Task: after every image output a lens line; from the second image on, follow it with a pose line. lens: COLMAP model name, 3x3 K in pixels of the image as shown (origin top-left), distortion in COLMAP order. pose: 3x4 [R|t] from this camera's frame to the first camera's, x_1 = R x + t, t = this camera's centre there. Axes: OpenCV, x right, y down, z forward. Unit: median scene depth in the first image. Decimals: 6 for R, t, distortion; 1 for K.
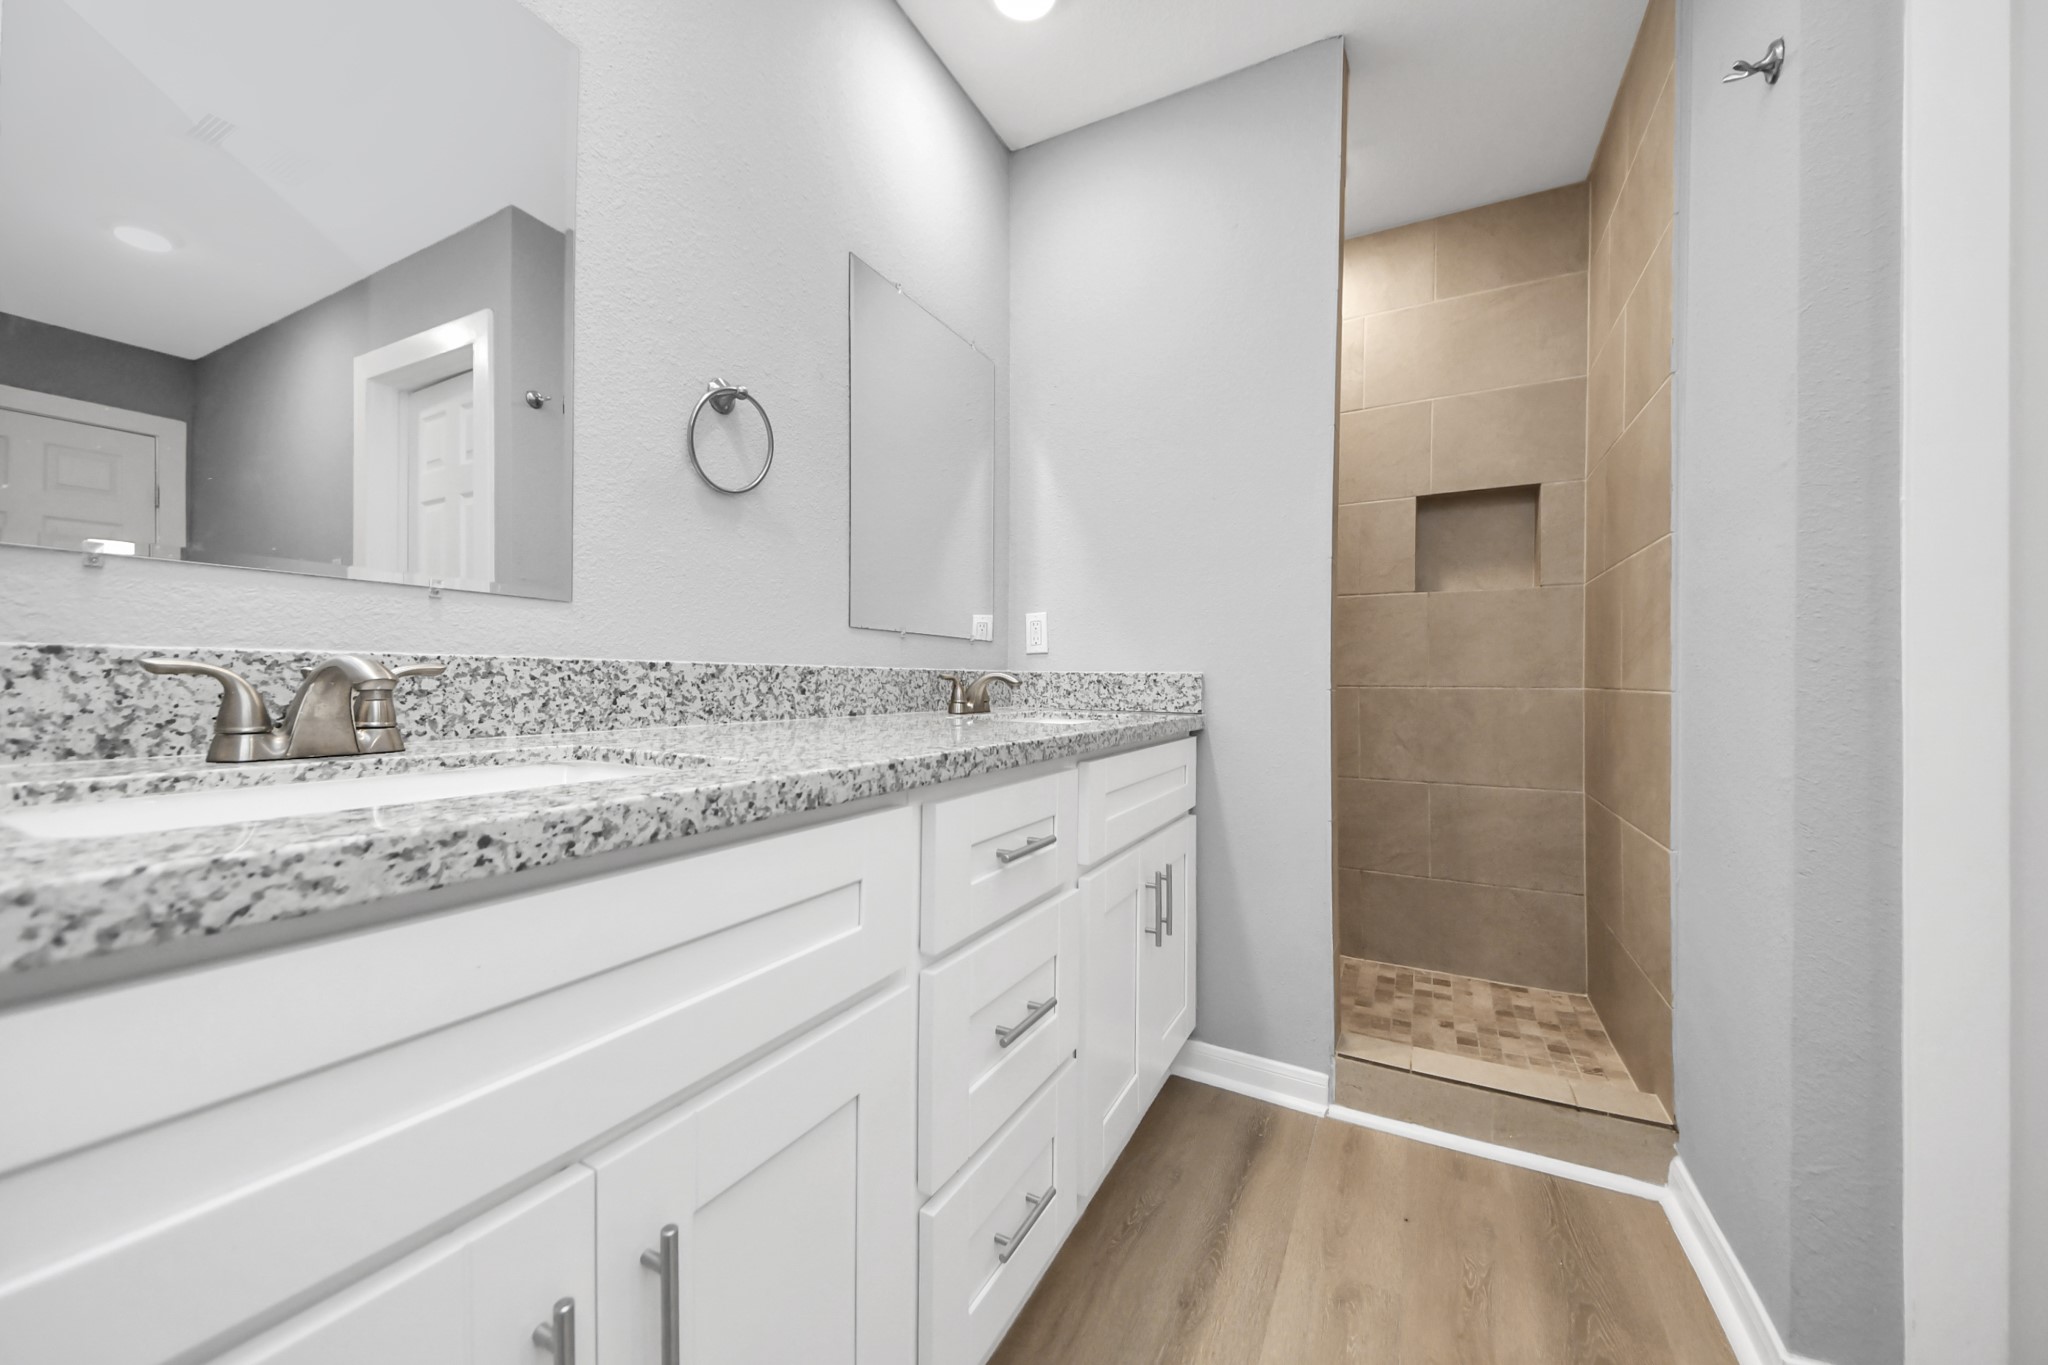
lens RADIAL K [[763.8, 0, 1032.3], [0, 763.8, 683.8], [0, 0, 1]] dist [0.024603, -0.015105]
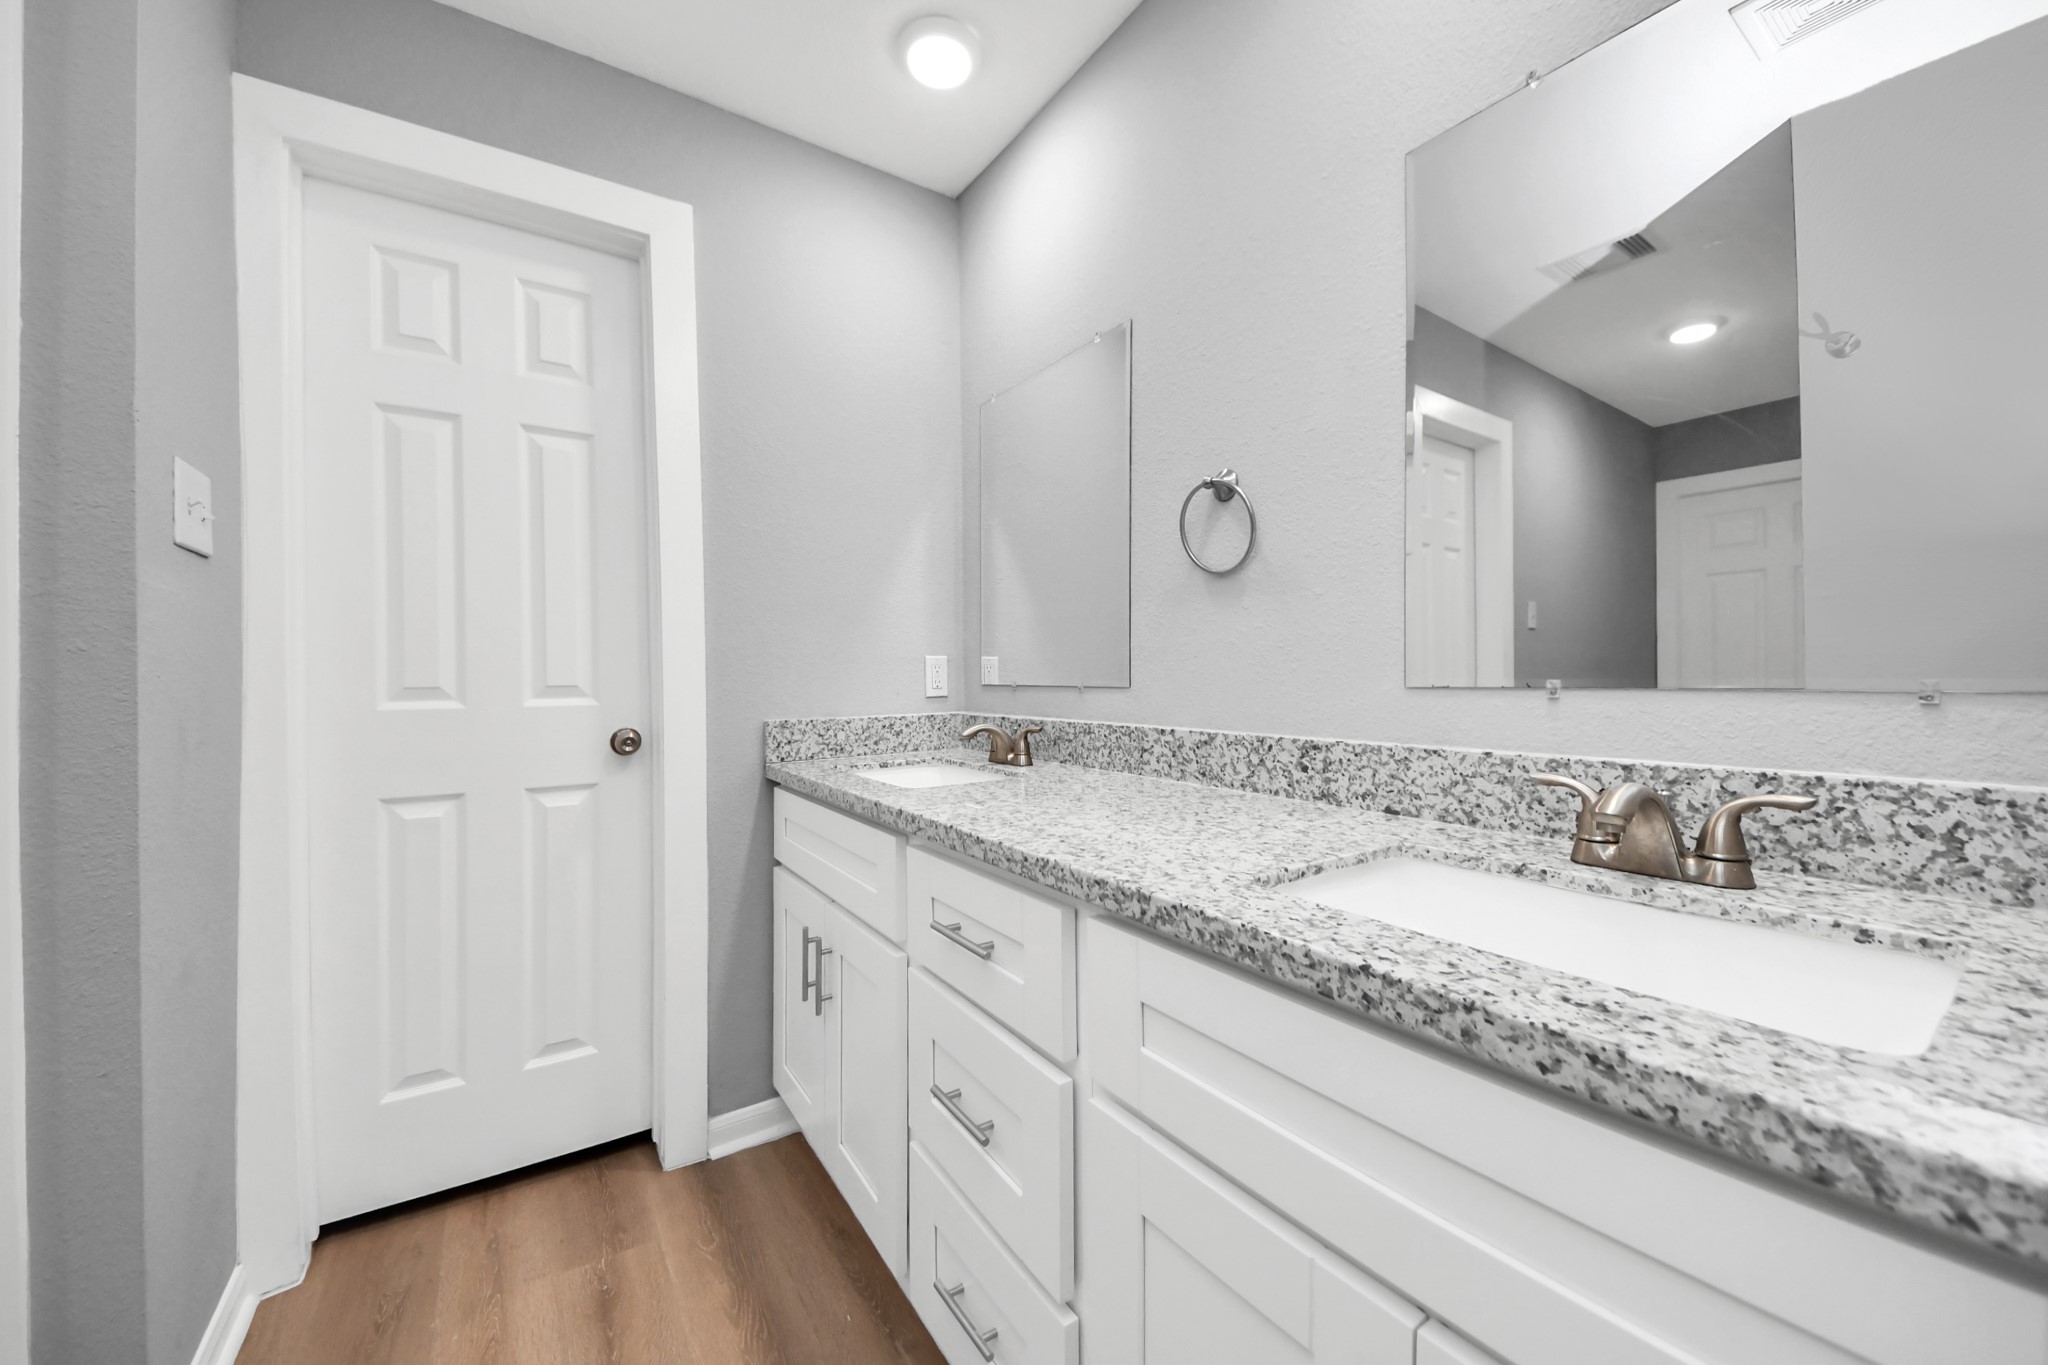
lens RADIAL K [[763.8, 0, 1032.3], [0, 763.8, 683.8], [0, 0, 1]] dist [0.024603, -0.015105]
pose [[-0.499345, 0.002978, -0.866398, 0.650940], [-0.002428, 0.999985, 0.004836, -0.096811], [0.866400, 0.004519, -0.499331, 1.272639]]
